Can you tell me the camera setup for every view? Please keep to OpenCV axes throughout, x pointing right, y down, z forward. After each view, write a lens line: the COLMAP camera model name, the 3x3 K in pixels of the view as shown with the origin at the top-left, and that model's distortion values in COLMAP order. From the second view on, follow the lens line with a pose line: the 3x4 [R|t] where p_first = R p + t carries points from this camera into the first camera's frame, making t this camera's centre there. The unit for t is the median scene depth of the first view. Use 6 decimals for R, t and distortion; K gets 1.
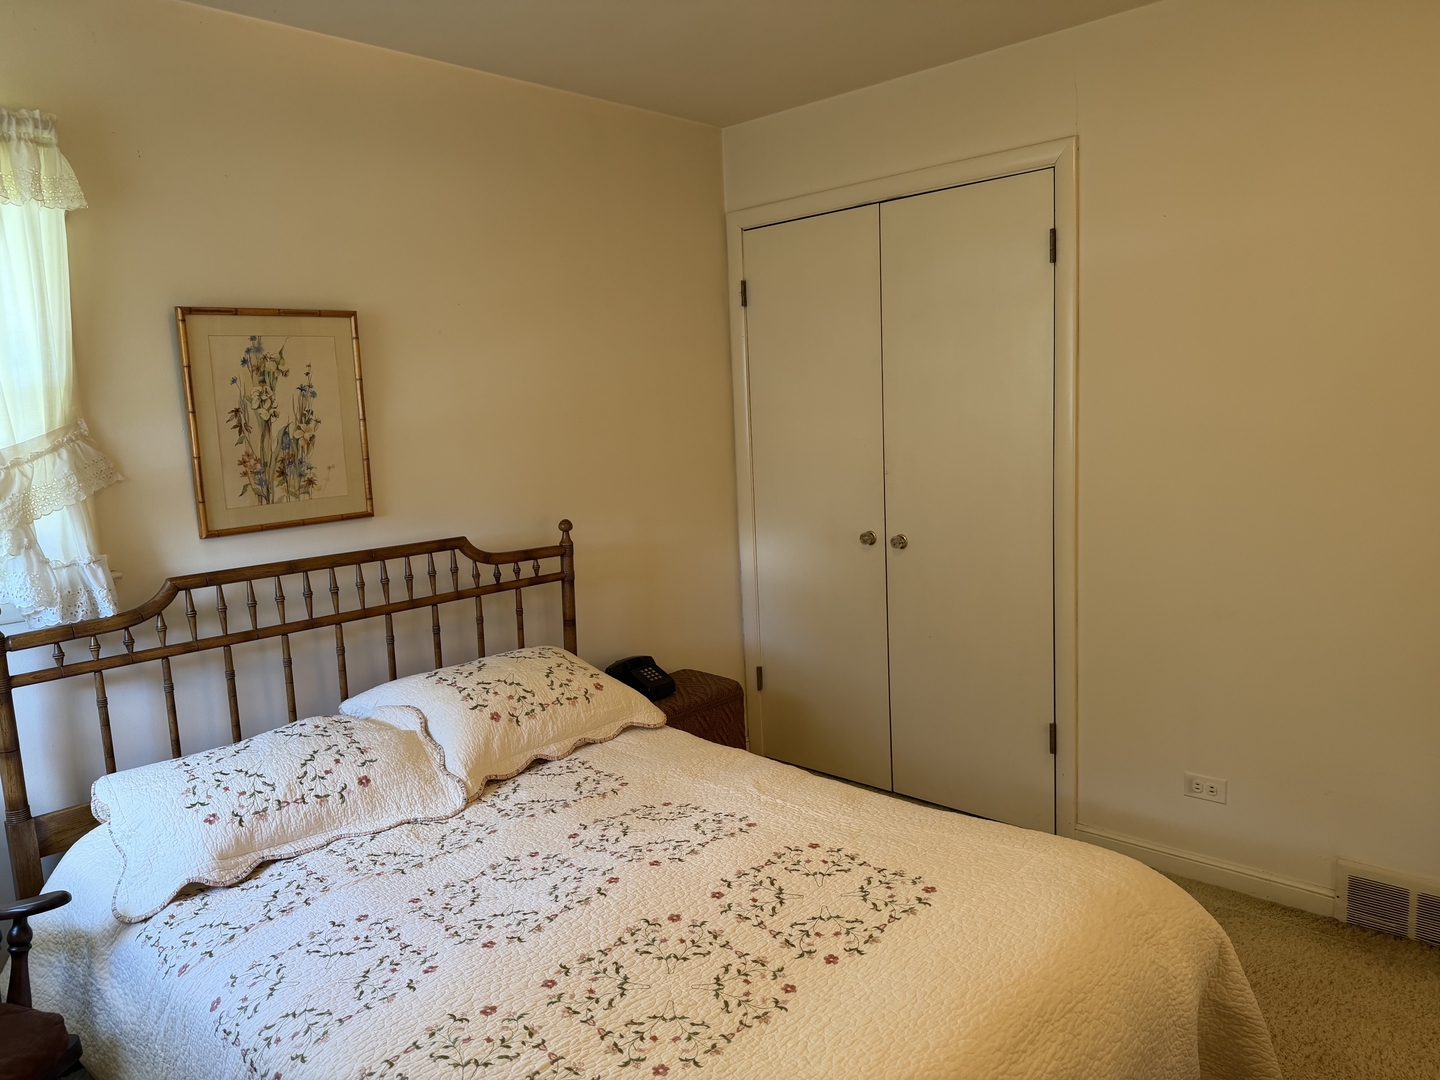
lens RADIAL K [[993.5, 0, 719.2], [0, 993.5, 563.5], [0, 0, 1]] dist [0.074397, -0.093381]
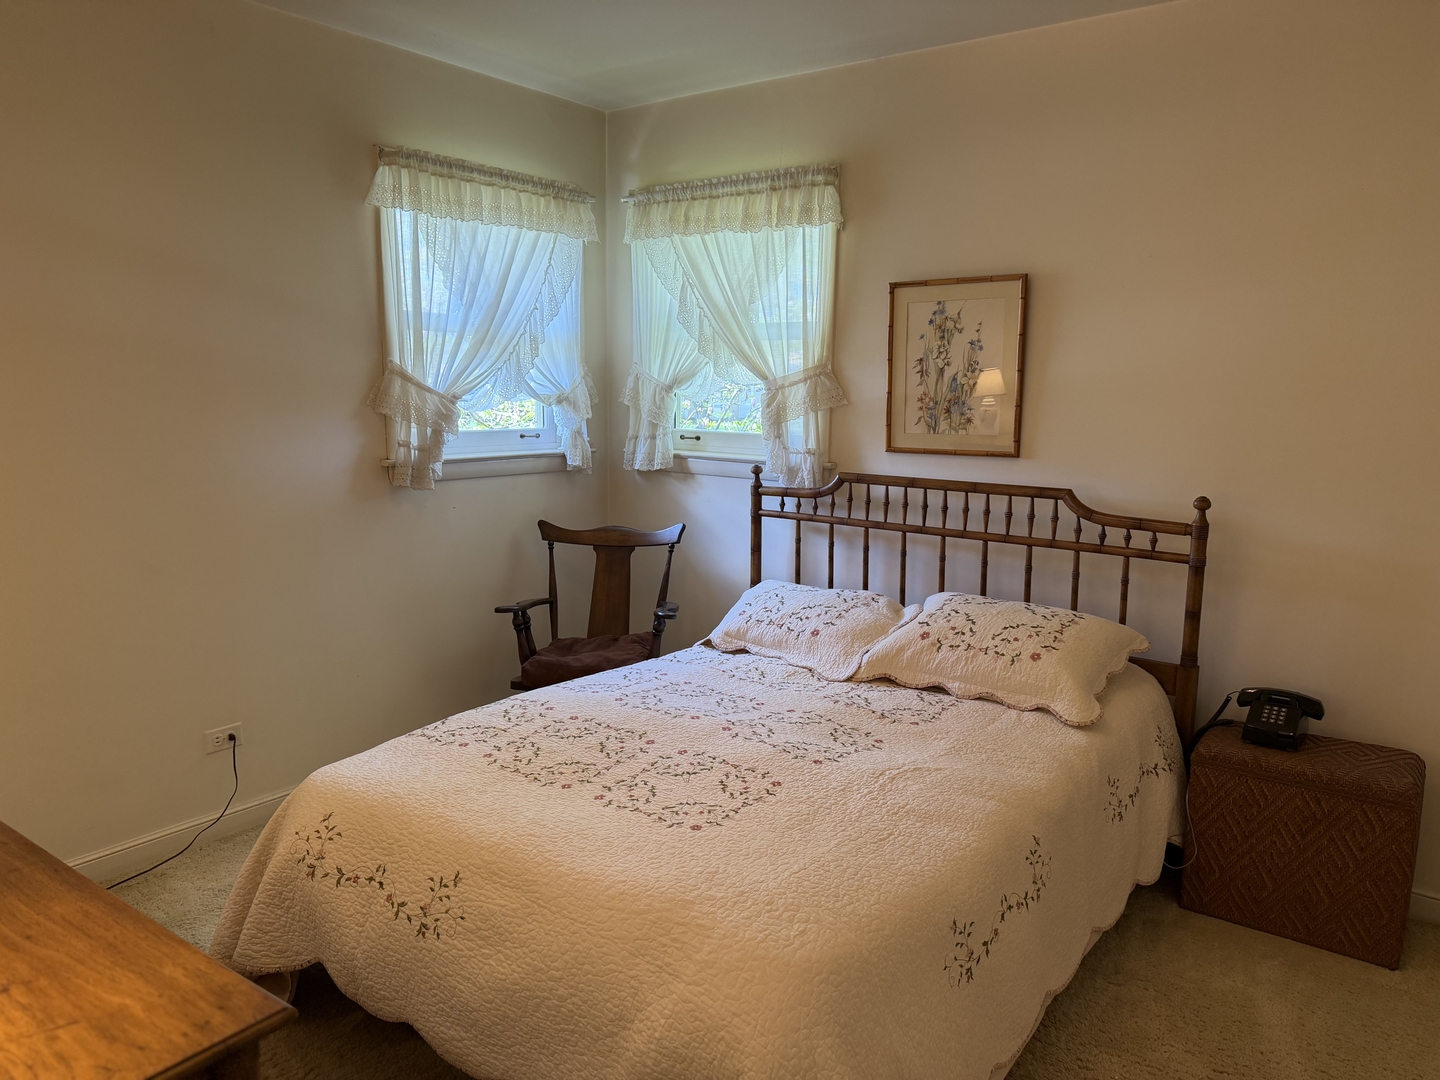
lens RADIAL K [[1010.4, 0, 721.9], [0, 1010.4, 555.8], [0, 0, 1]] dist [0.179638, -0.275279]
pose [[0.110744, 0.220605, -0.969056, 0.840383], [-0.177130, 0.963824, 0.199172, -0.122774], [0.977937, 0.149591, 0.145813, 0.576542]]
